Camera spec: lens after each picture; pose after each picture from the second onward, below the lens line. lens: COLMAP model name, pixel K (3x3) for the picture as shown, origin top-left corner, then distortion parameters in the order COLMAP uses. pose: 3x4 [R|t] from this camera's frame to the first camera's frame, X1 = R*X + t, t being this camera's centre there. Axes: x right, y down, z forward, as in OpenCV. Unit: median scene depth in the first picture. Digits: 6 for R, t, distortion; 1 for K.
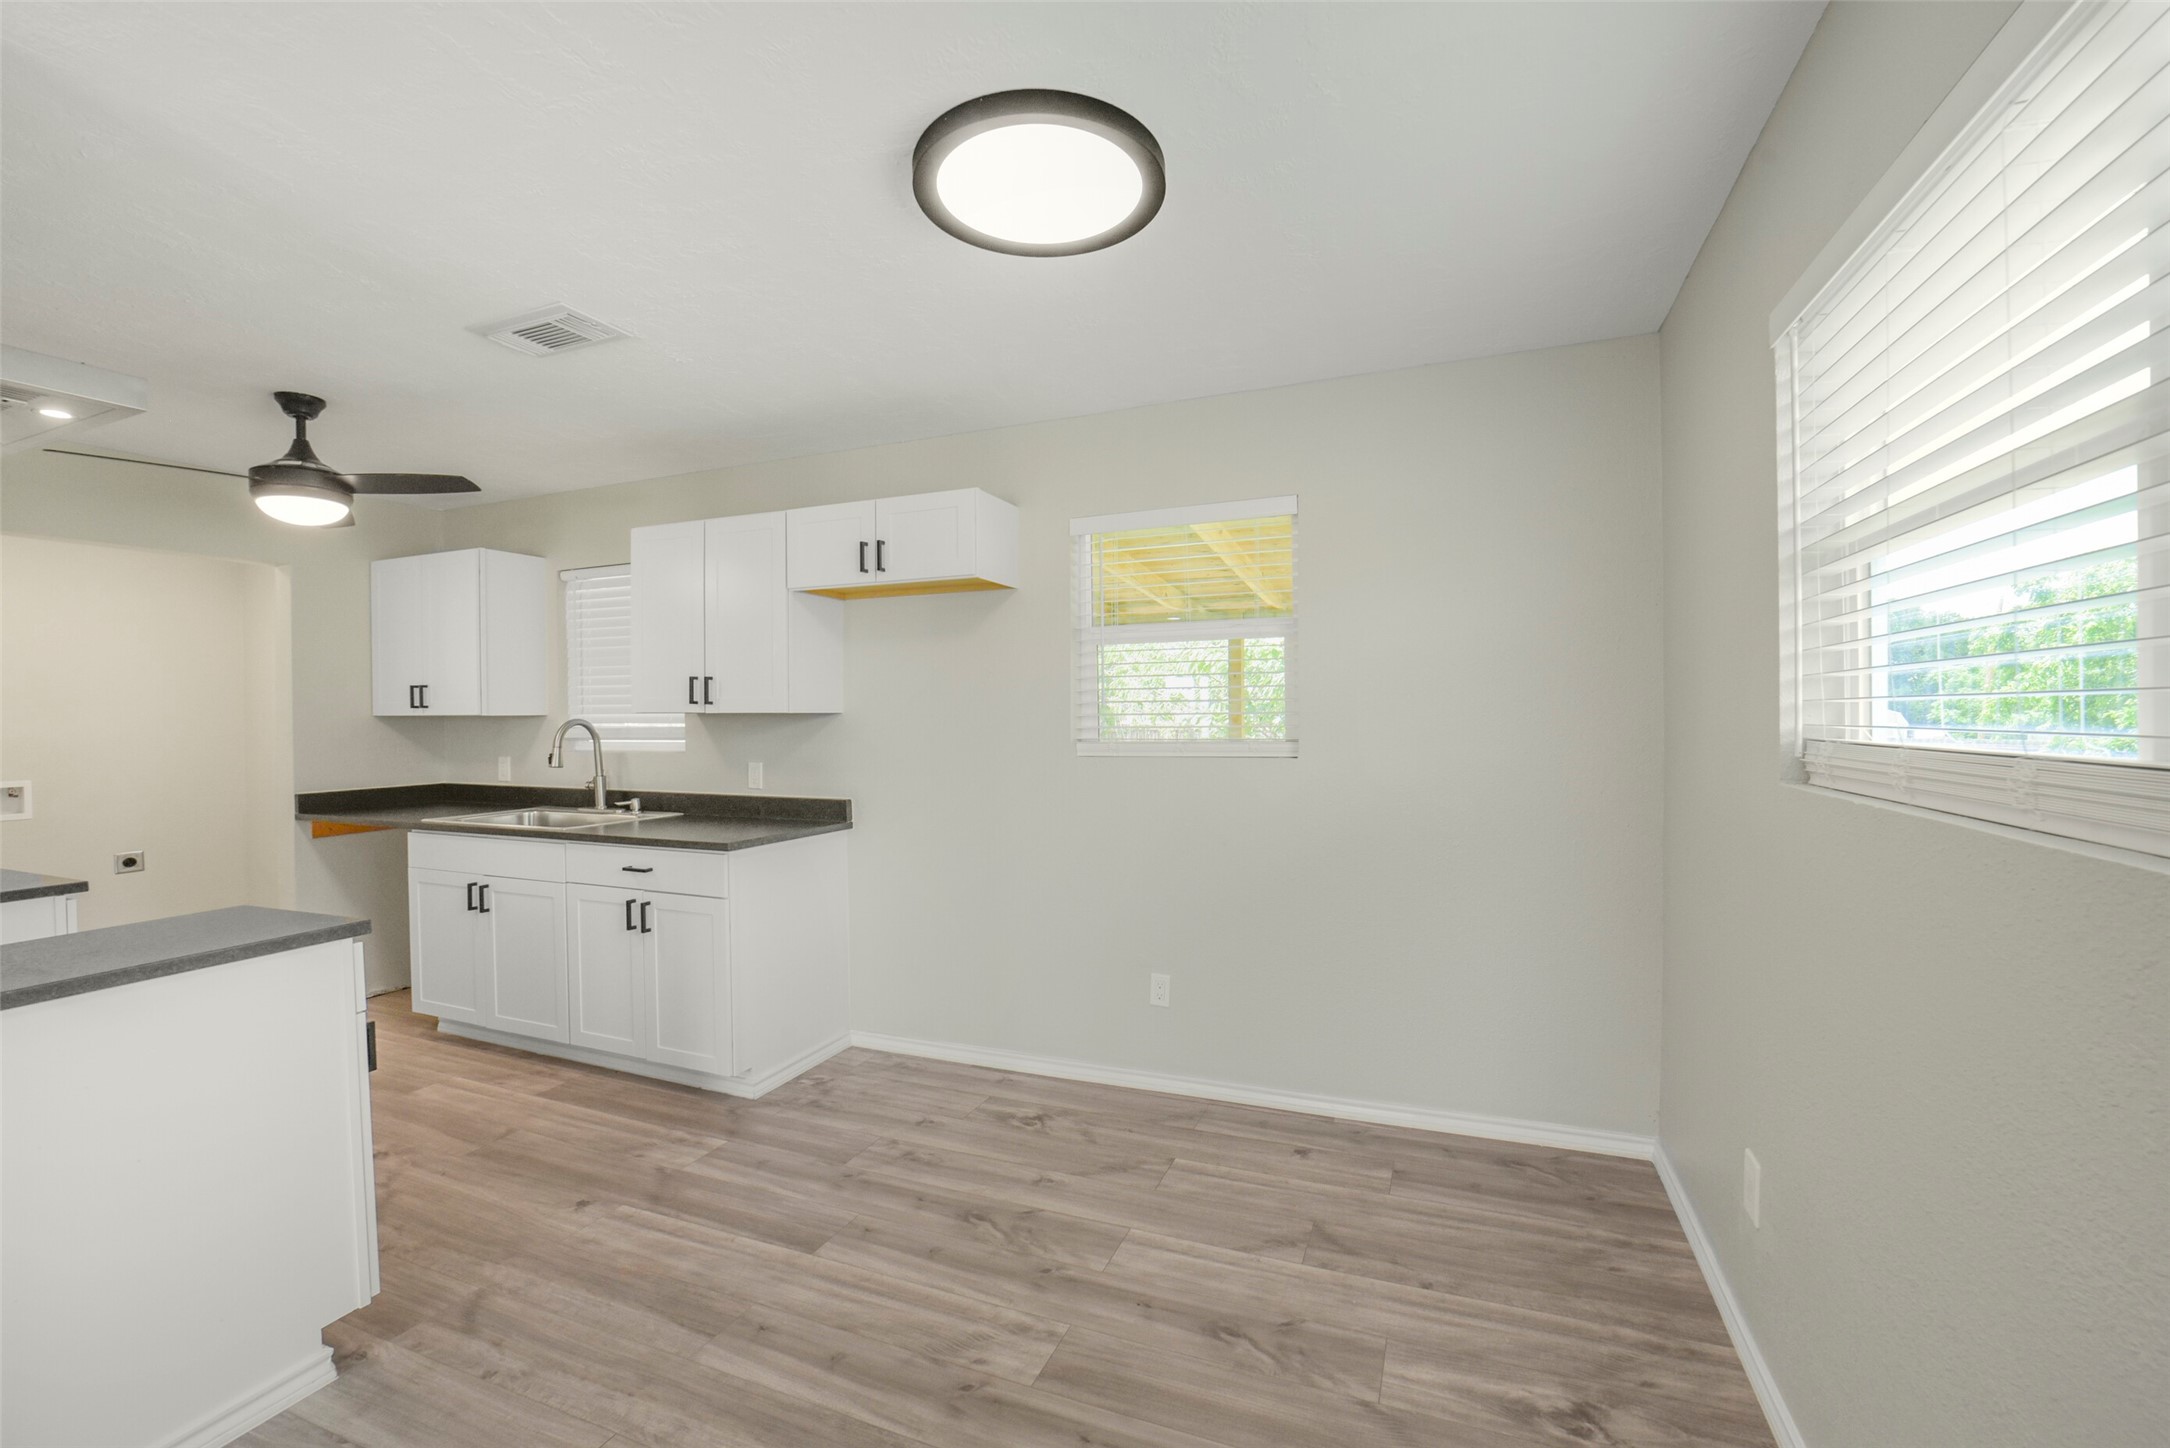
lens RADIAL K [[854.3, 0, 1092.7], [0, 854.3, 708.2], [0, 0, 1]] dist [-0.047891, 0.012186]
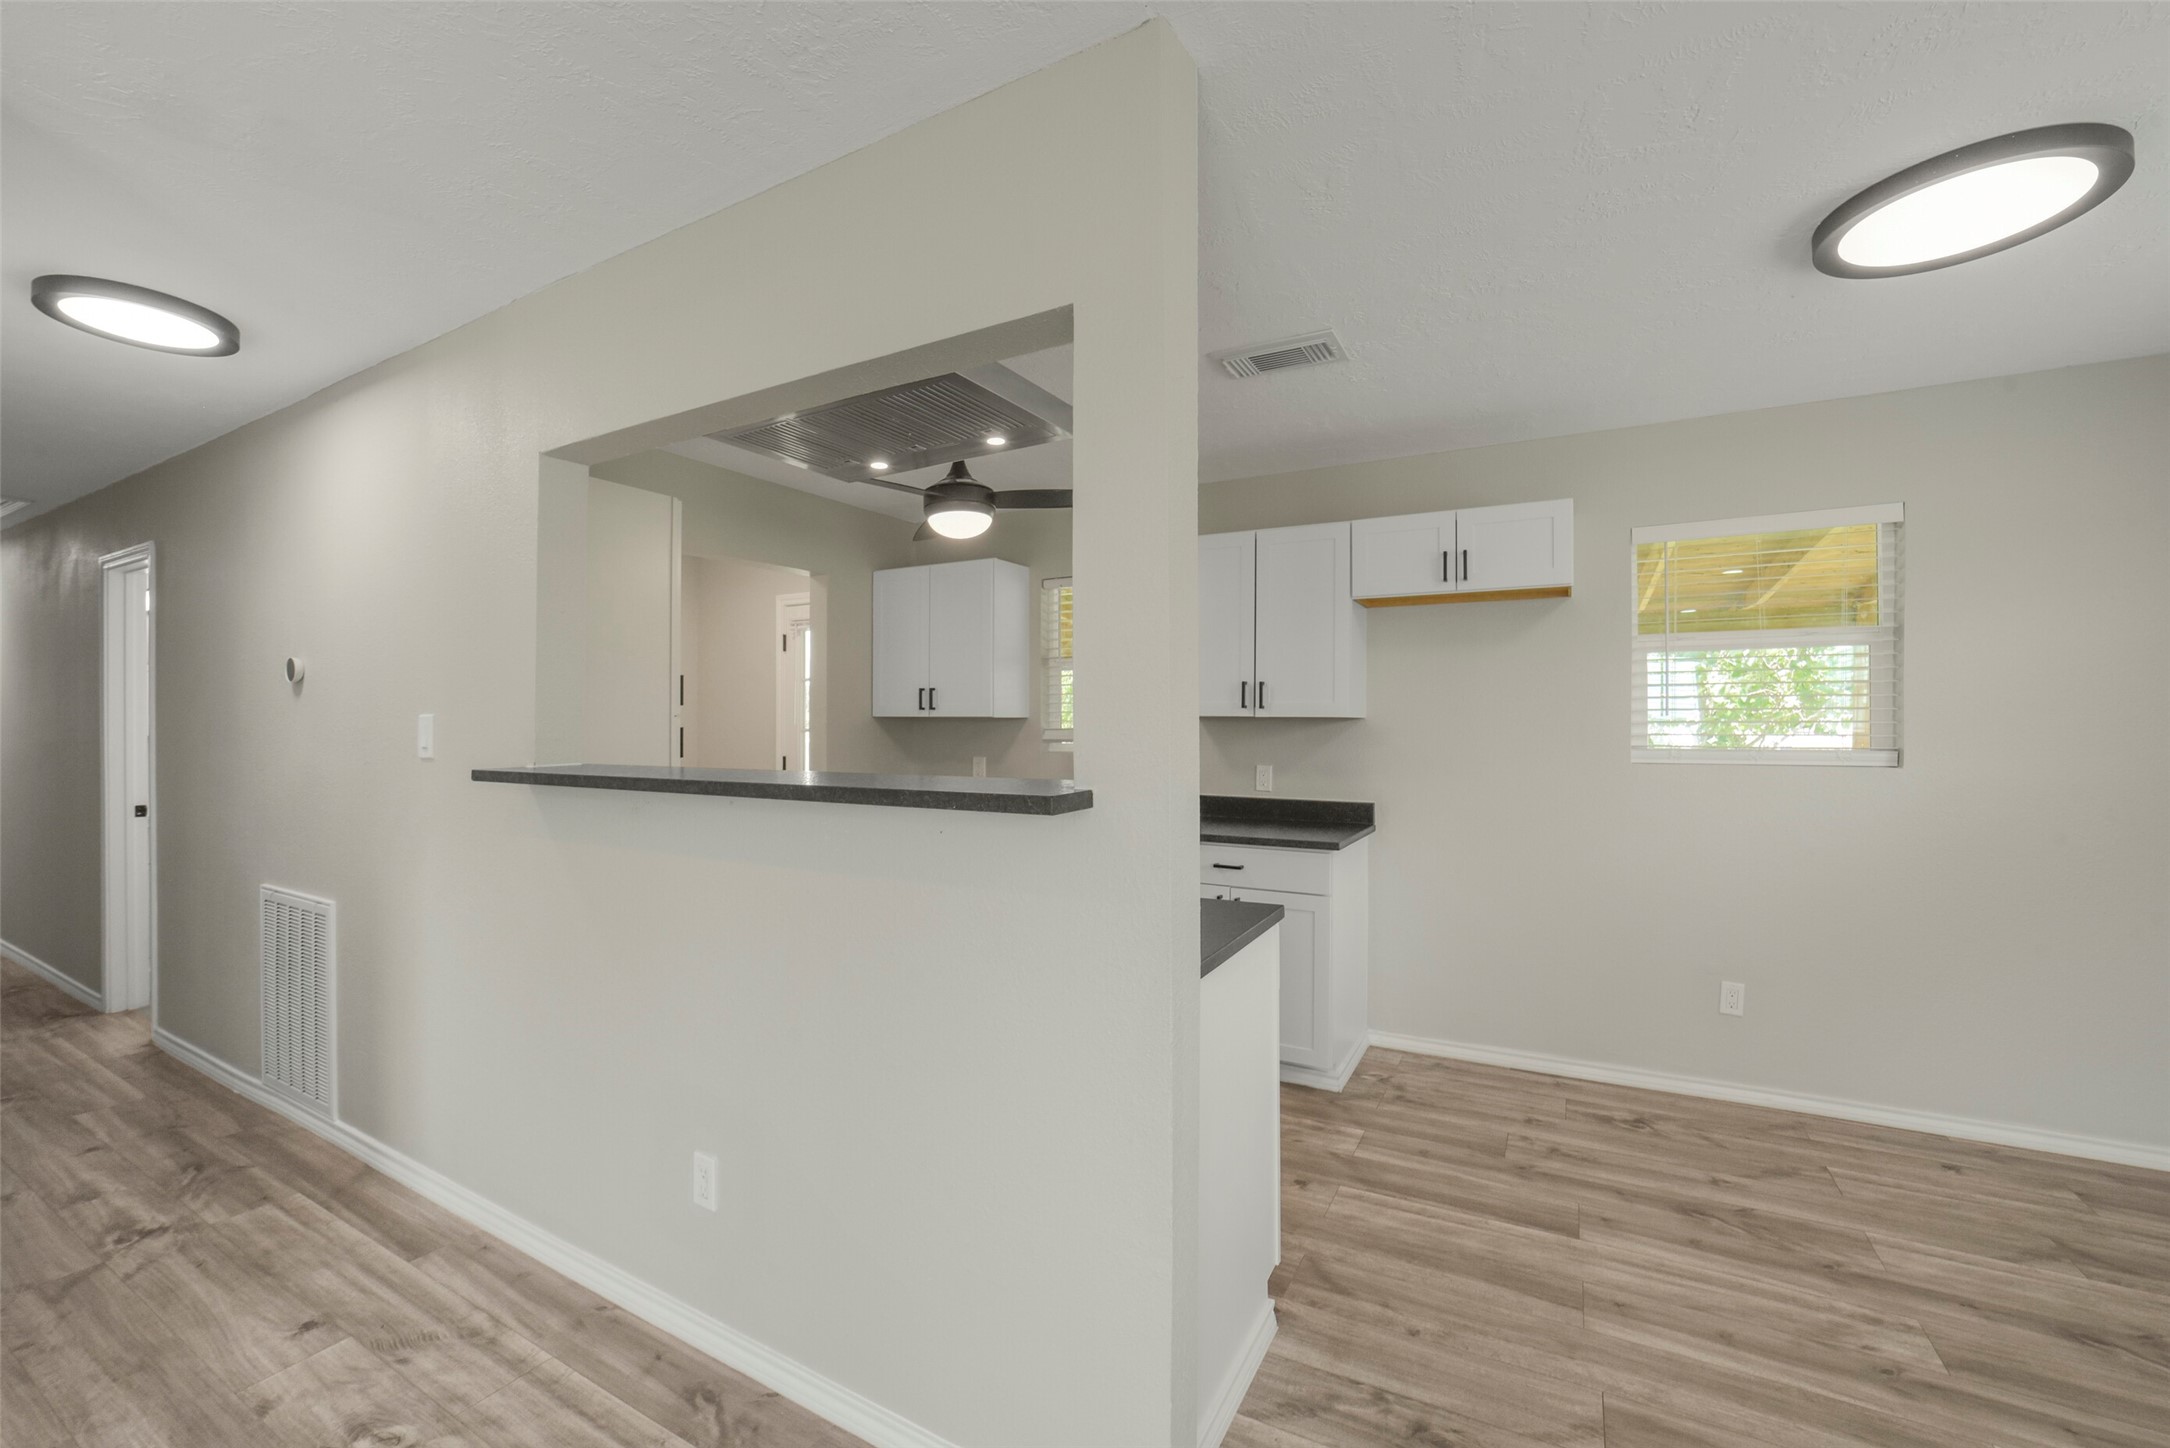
lens RADIAL K [[871.8, 0, 1095.5], [0, 871.8, 702.9], [0, 0, 1]] dist [-0.039550, 0.008570]
pose [[0.992885, 0.007555, -0.118840, -0.619004], [-0.009622, 0.999812, -0.016828, 0.010687], [0.118691, 0.017851, 0.992771, -0.097897]]
